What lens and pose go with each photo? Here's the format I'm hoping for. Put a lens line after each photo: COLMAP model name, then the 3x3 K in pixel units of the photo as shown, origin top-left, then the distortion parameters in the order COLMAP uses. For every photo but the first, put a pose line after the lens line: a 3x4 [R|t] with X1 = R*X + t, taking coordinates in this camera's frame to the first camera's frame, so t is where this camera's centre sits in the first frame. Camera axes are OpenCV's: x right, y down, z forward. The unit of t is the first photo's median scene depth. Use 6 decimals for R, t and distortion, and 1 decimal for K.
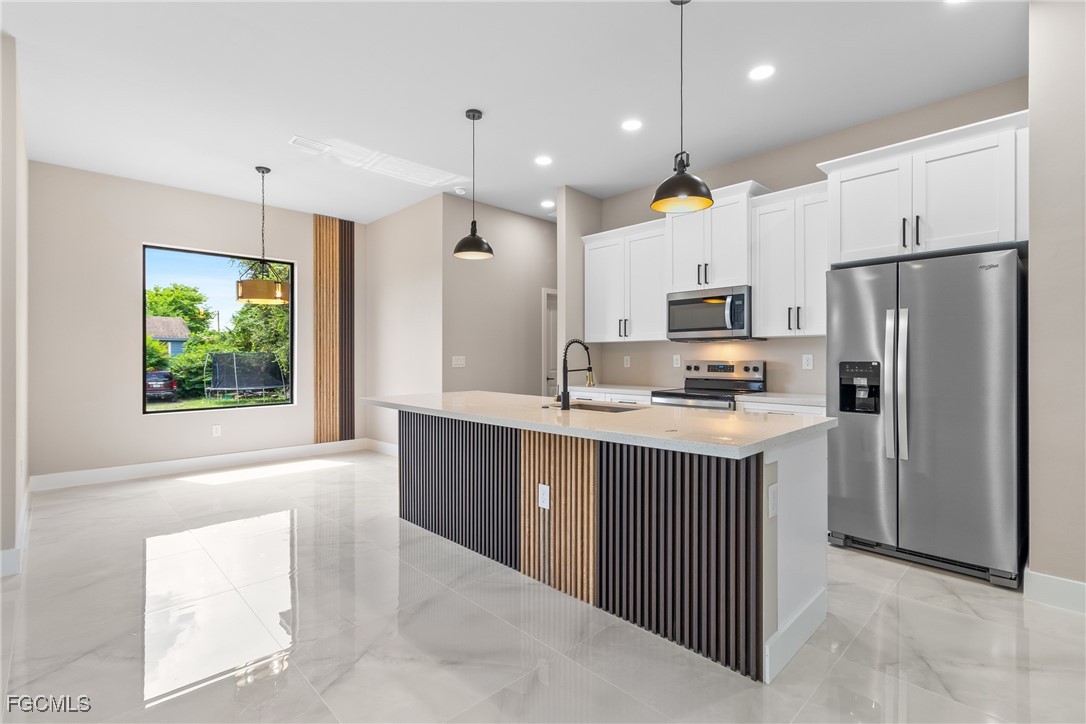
lens RADIAL K [[504.2, 0, 547.7], [0, 504.2, 355.7], [0, 0, 1]] dist [-0.000322, 0.000273]
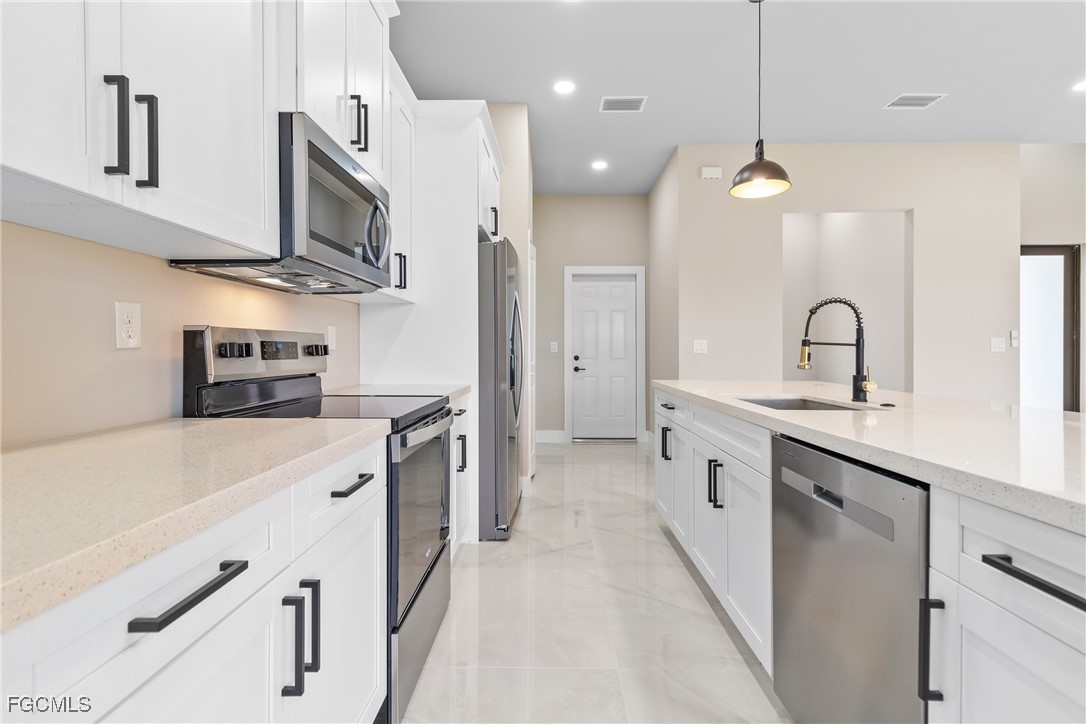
lens RADIAL K [[504.2, 0, 547.7], [0, 504.2, 355.7], [0, 0, 1]] dist [-0.000322, 0.000273]
pose [[-0.707554, -0.002628, 0.706654, -0.093992], [0.000061, 0.999993, 0.003779, 0.027991], [-0.706659, 0.002717, -0.707549, 1.120971]]
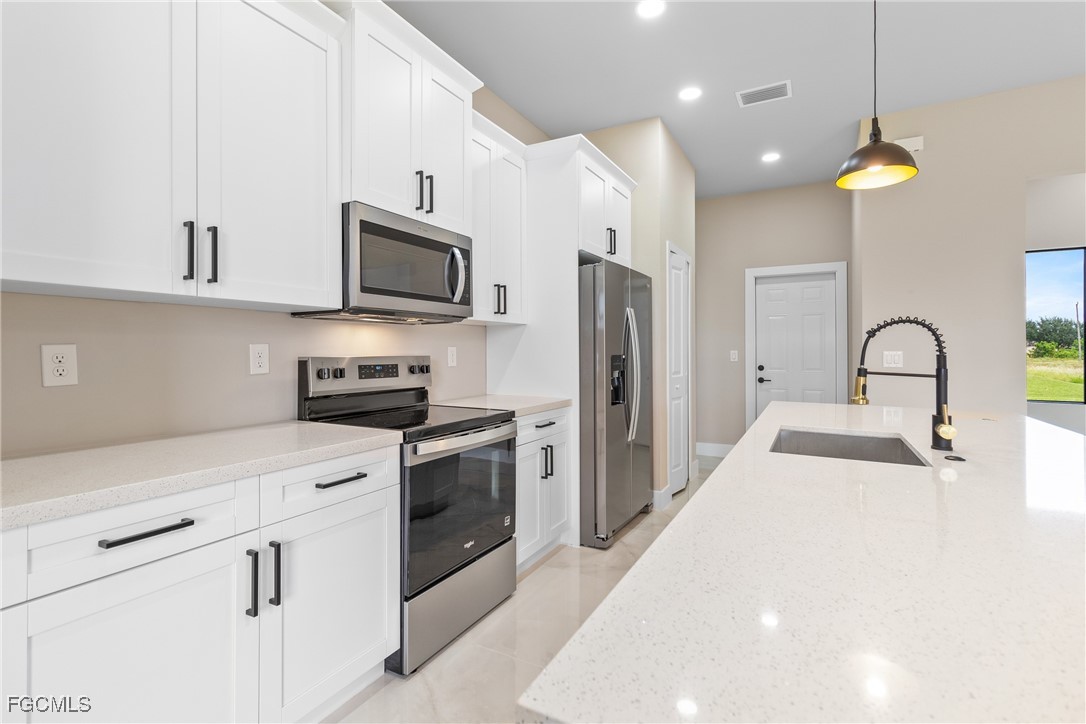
lens RADIAL K [[507.7, 0, 554.7], [0, 507.7, 351.7], [0, 0, 1]] dist [-0.000808, -0.000171]
pose [[-0.294704, 0.001382, 0.955588, -0.226538], [-0.003176, 0.999992, -0.002425, 0.005237], [-0.955583, -0.003749, -0.294697, 0.967424]]
